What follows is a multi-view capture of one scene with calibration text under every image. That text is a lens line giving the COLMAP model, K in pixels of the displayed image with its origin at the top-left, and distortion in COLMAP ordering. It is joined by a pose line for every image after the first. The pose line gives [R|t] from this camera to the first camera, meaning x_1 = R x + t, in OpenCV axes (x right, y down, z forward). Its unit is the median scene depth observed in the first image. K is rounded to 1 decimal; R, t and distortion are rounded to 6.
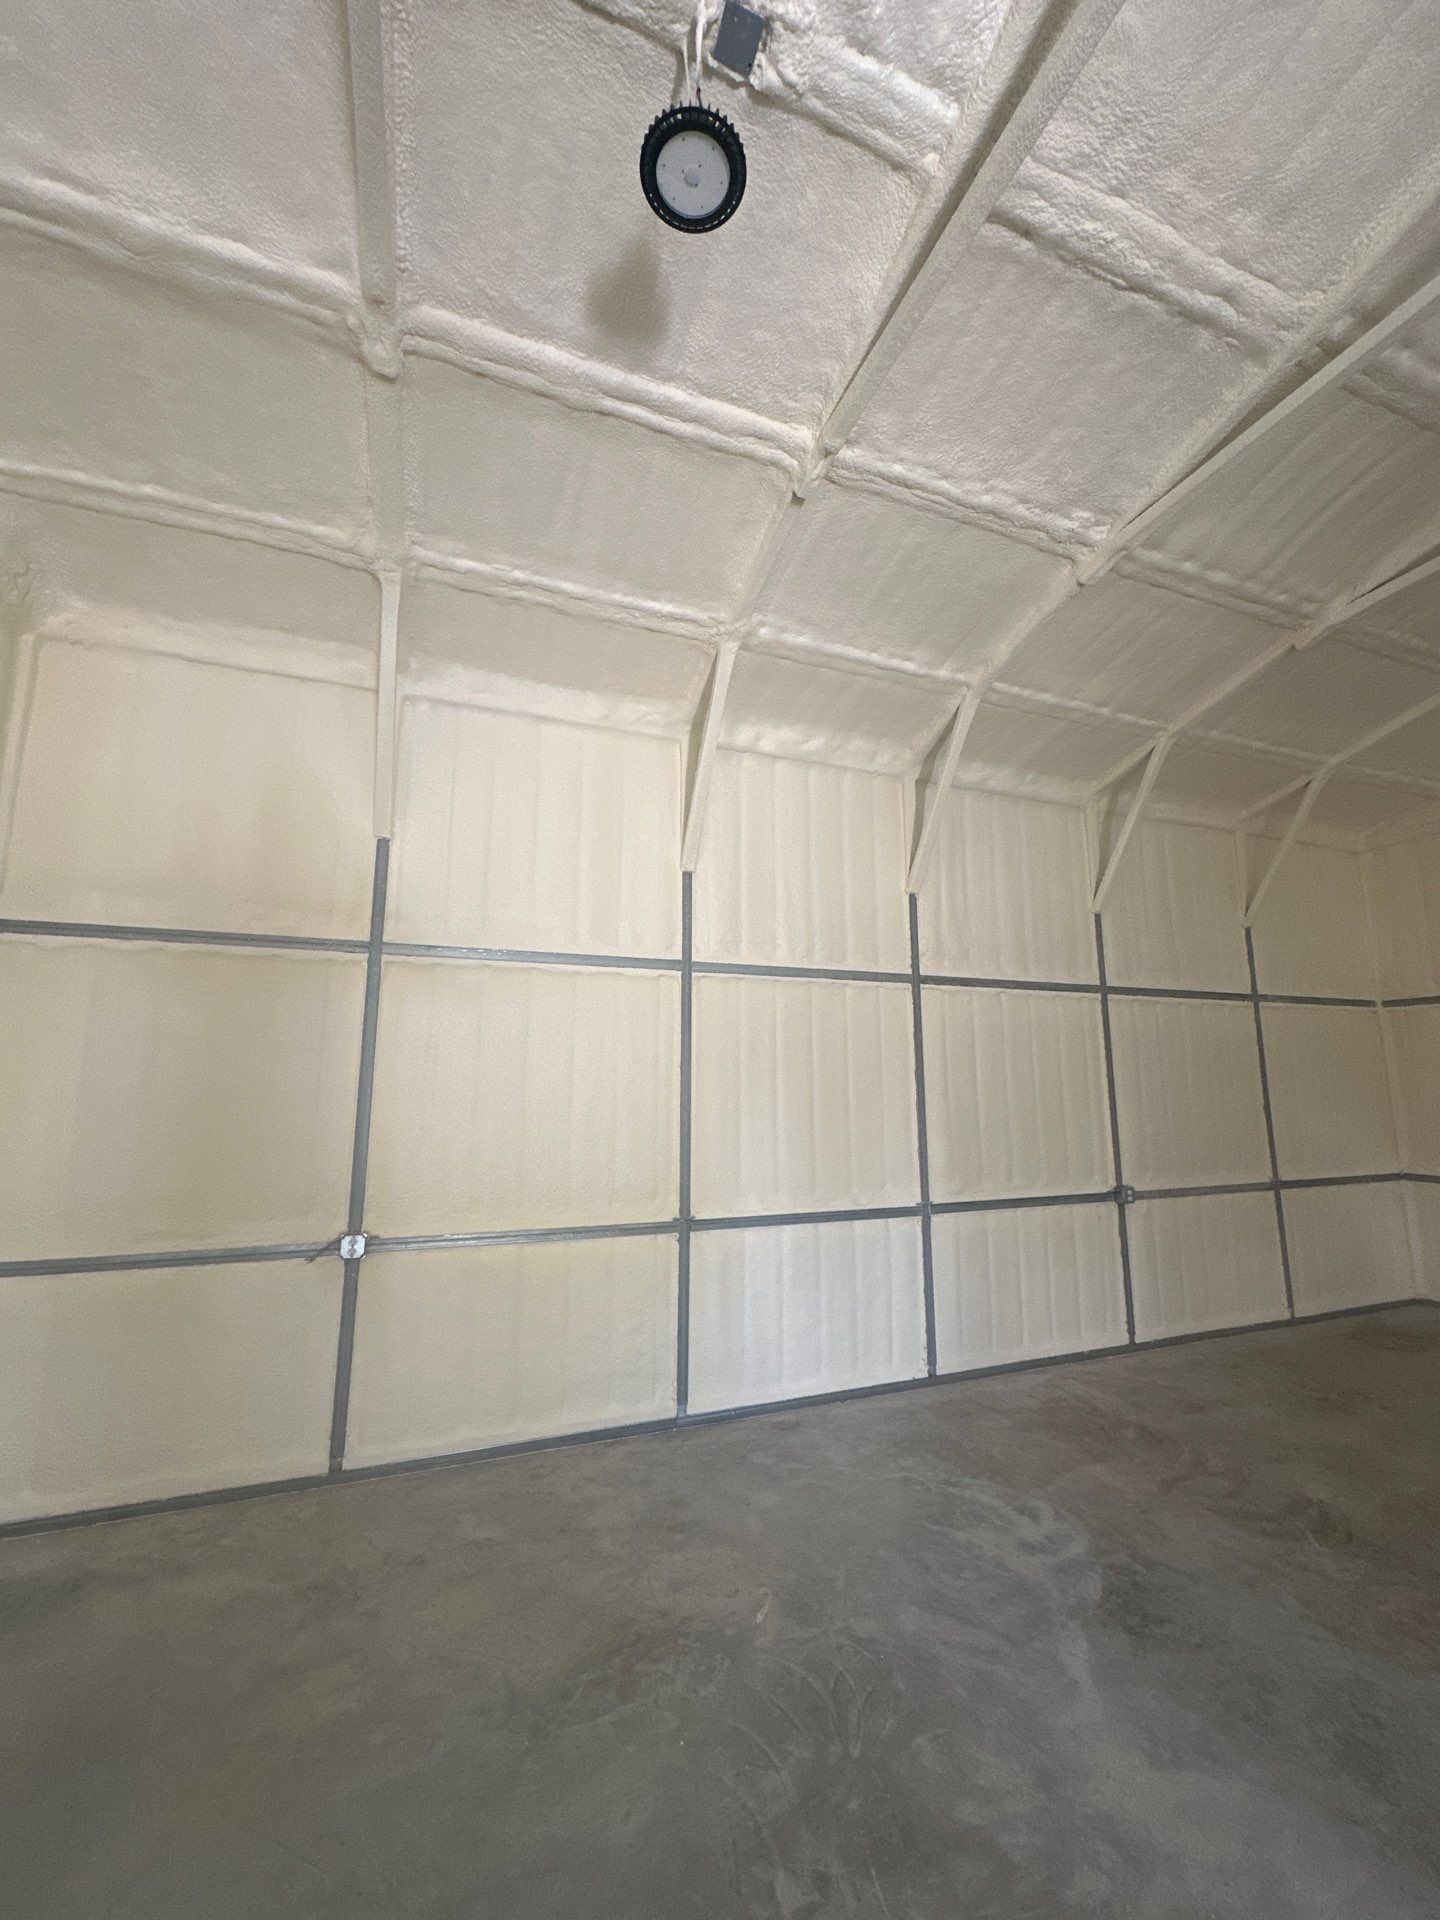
lens RADIAL K [[764.3, 0, 722.4], [0, 764.3, 961.4], [0, 0, 1]] dist [-0.003399, 0.000638]
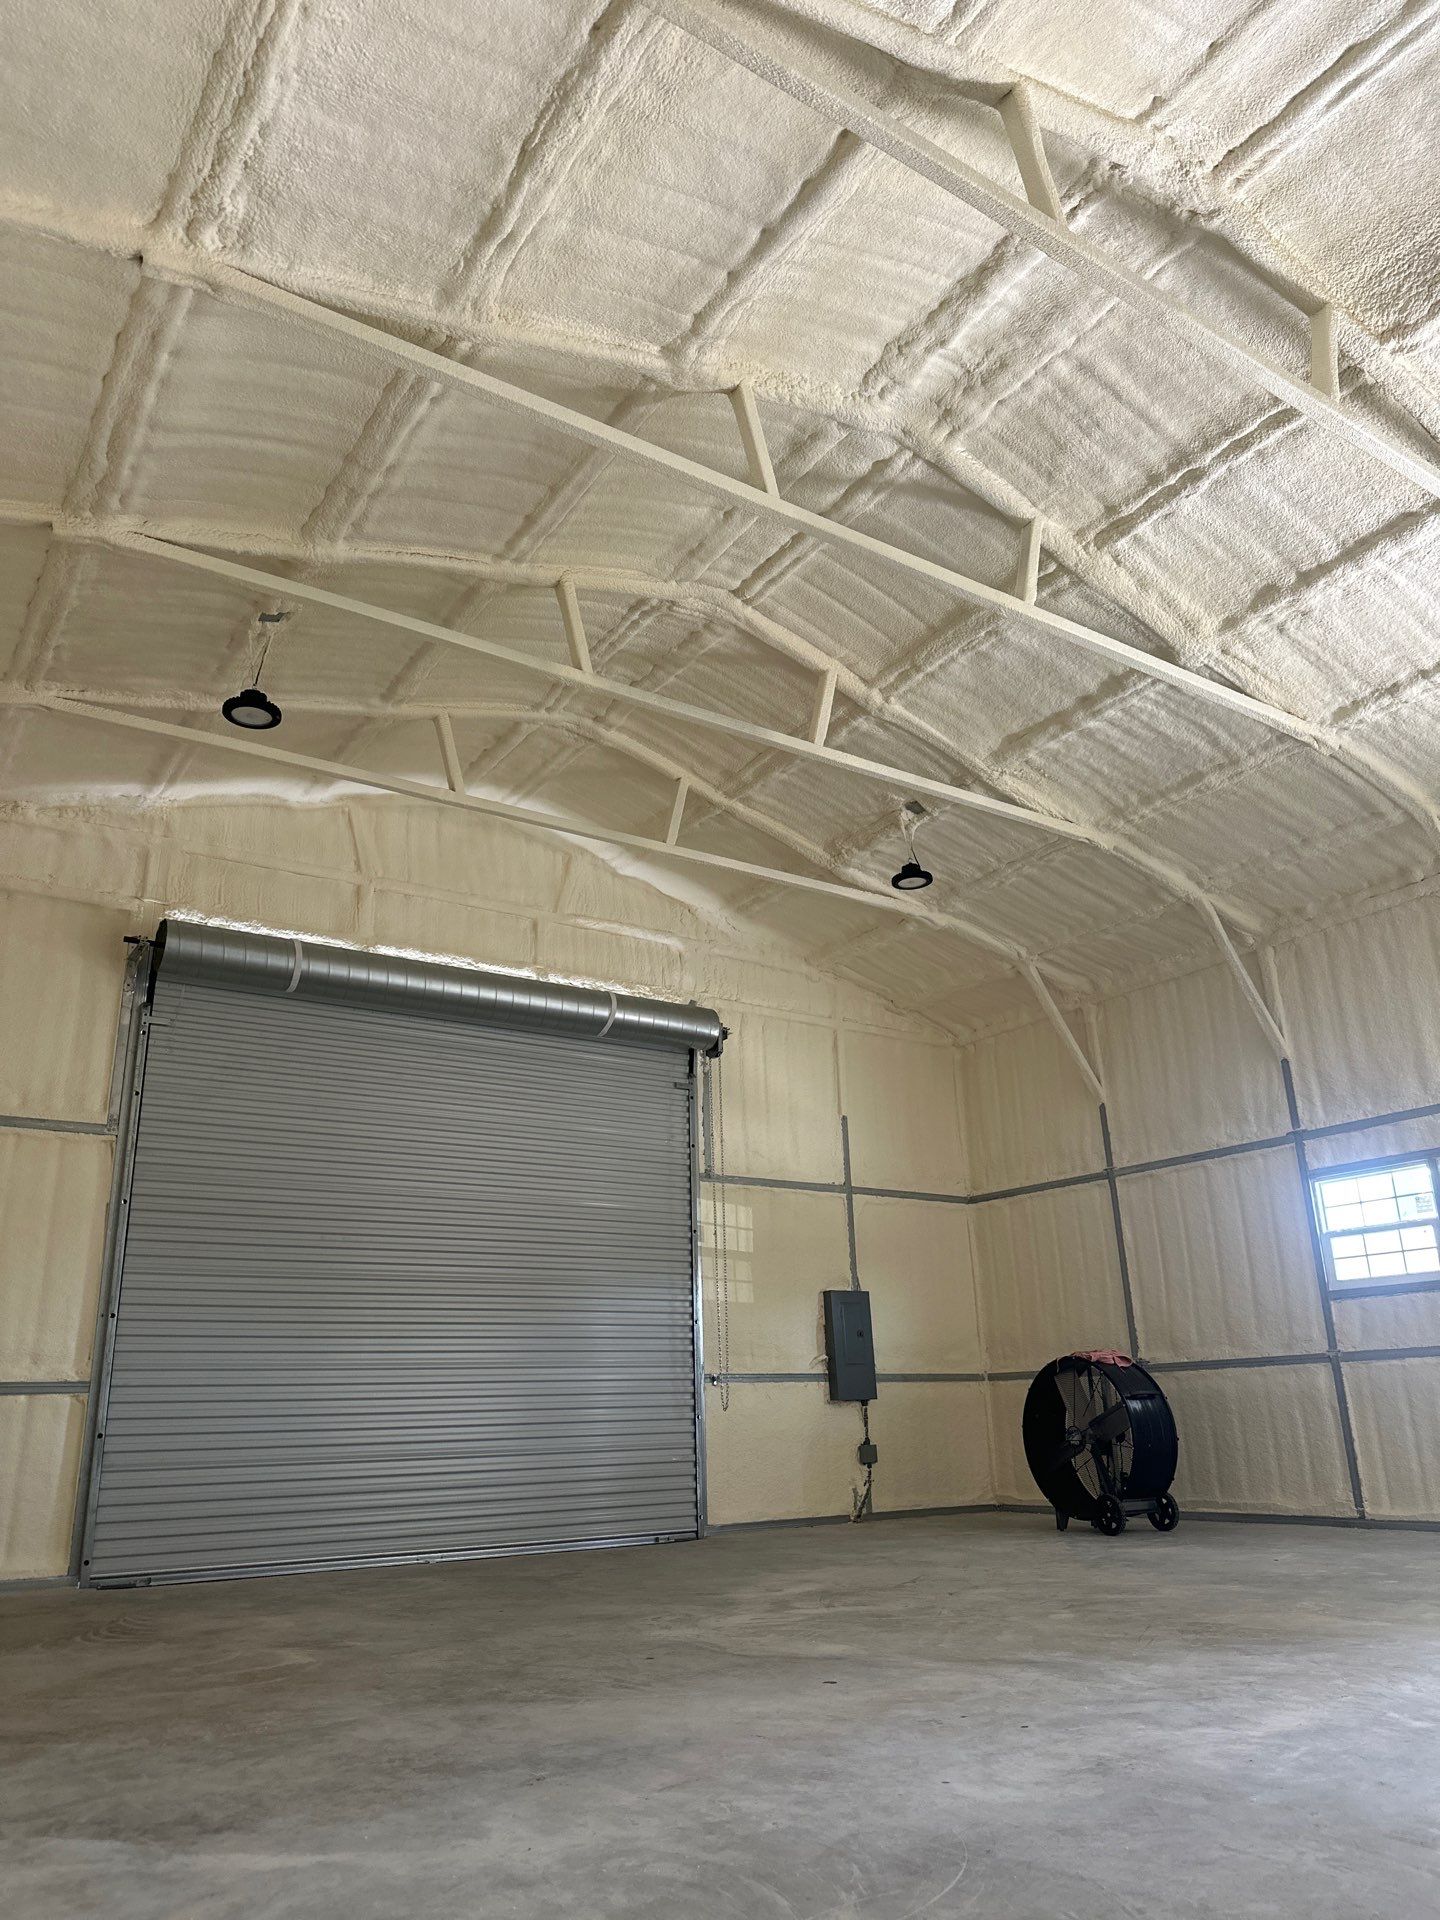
lens RADIAL K [[1344.8, 0, 713.8], [0, 1344.8, 968.0], [0, 0, 1]] dist [0.048652, -0.067873]
pose [[-0.221927, 0.315901, 0.922472, -0.476074], [-0.128271, 0.928383, -0.348785, 0.373473], [-0.966589, -0.195732, -0.165512, 0.604811]]
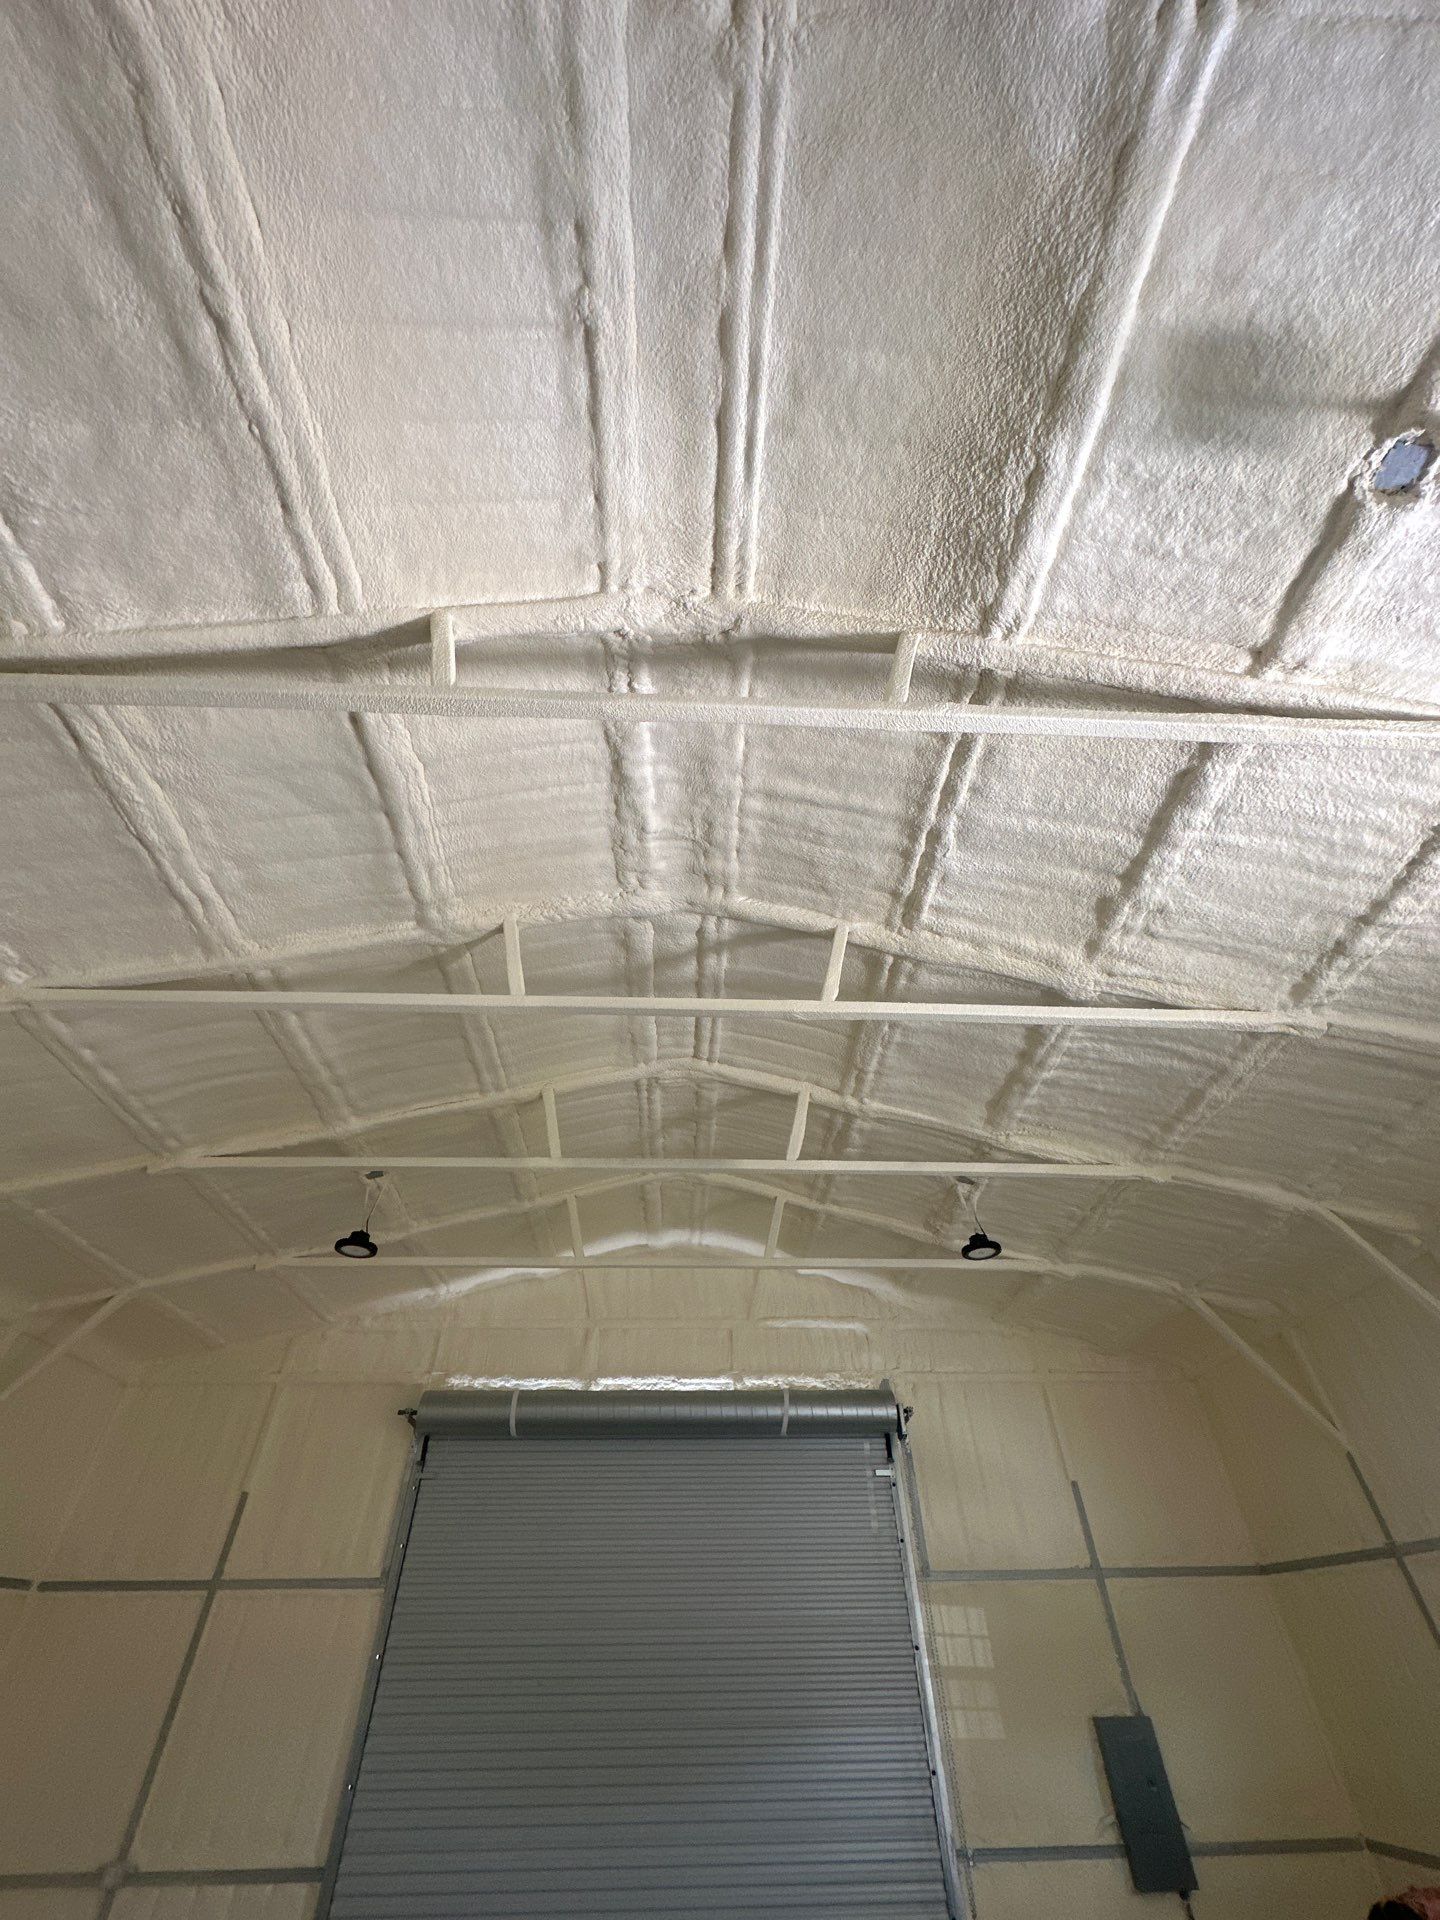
lens RADIAL K [[762.1, 0, 722.4], [0, 762.1, 960.0], [0, 0, 1]] dist [-0.003257, 0.000395]
pose [[0.314605, 0.638977, 0.701948, 0.078861], [-0.138977, 0.762536, -0.631842, -0.084931], [-0.938994, 0.101226, 0.328701, -0.153047]]
